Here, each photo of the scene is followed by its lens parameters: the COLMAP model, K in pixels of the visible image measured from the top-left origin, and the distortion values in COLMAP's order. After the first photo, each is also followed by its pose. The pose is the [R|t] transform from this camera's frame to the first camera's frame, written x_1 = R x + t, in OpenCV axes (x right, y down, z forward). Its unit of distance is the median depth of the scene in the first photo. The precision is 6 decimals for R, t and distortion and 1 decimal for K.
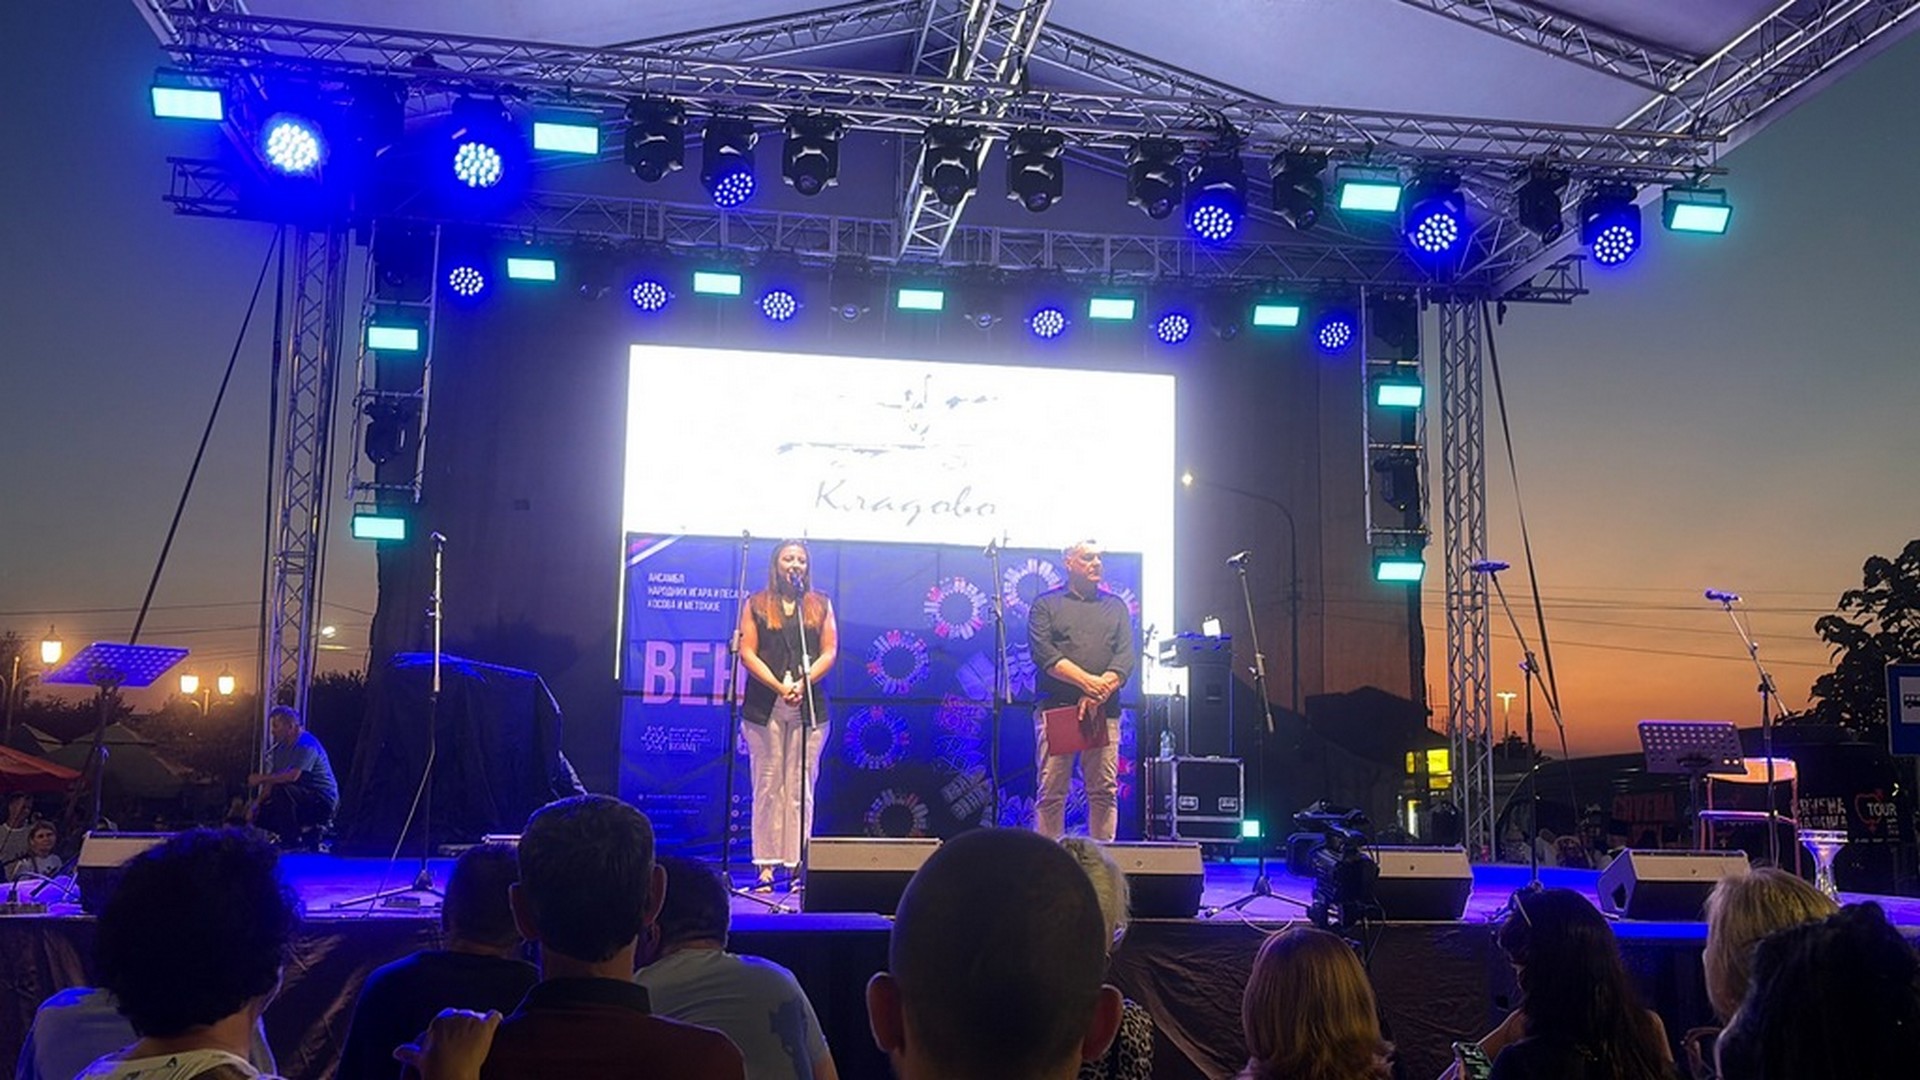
lens RADIAL K [[1782.8, 0, 968.9], [0, 1782.8, 544.3], [0, 0, 1]] dist [0.137607, -0.228880]
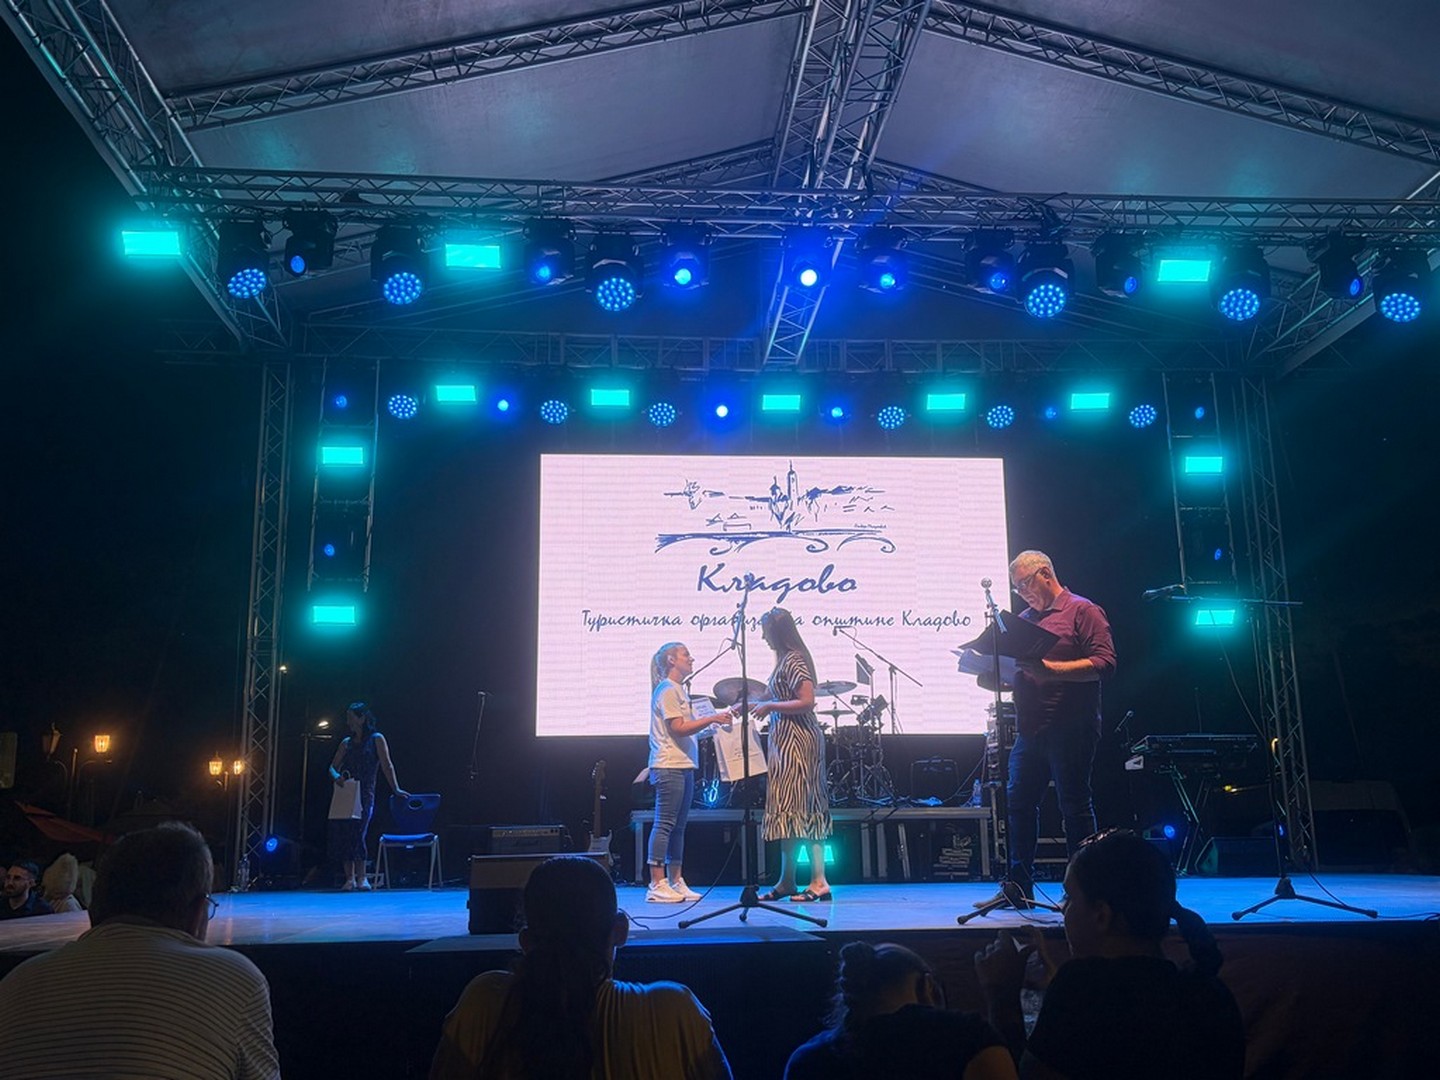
lens RADIAL K [[1363.9, 0, 720.0], [0, 1363.9, 540.0], [0, 0, 1]] dist [0.057407, -0.016478]
pose [[0.996559, -0.049479, -0.066500, -0.014865], [0.044017, 0.995723, -0.081225, 0.028391], [0.070235, 0.078018, 0.994475, 0.134352]]
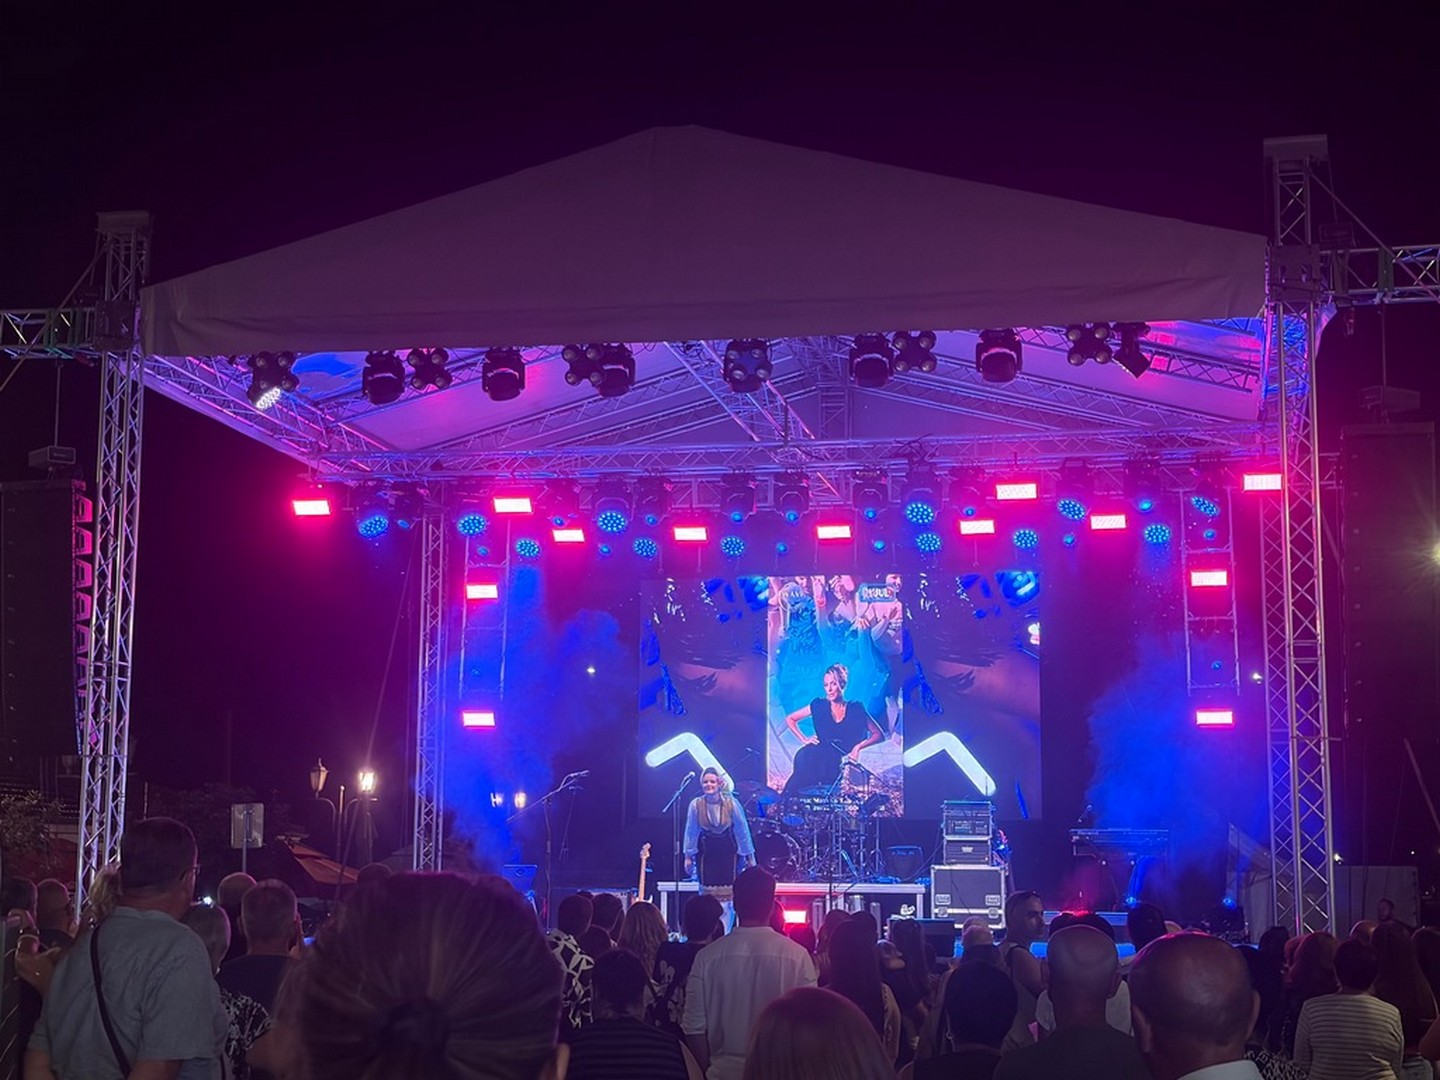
lens RADIAL K [[2182.0, 0, 765.1], [0, 2182.0, 537.0], [0, 0, 1]] dist [0.633358, -0.001008]
pose [[0.939190, -0.063458, -0.337483, 0.590670], [0.055122, 0.997892, -0.034237, -0.092246], [0.338944, 0.013553, 0.940709, -0.739762]]
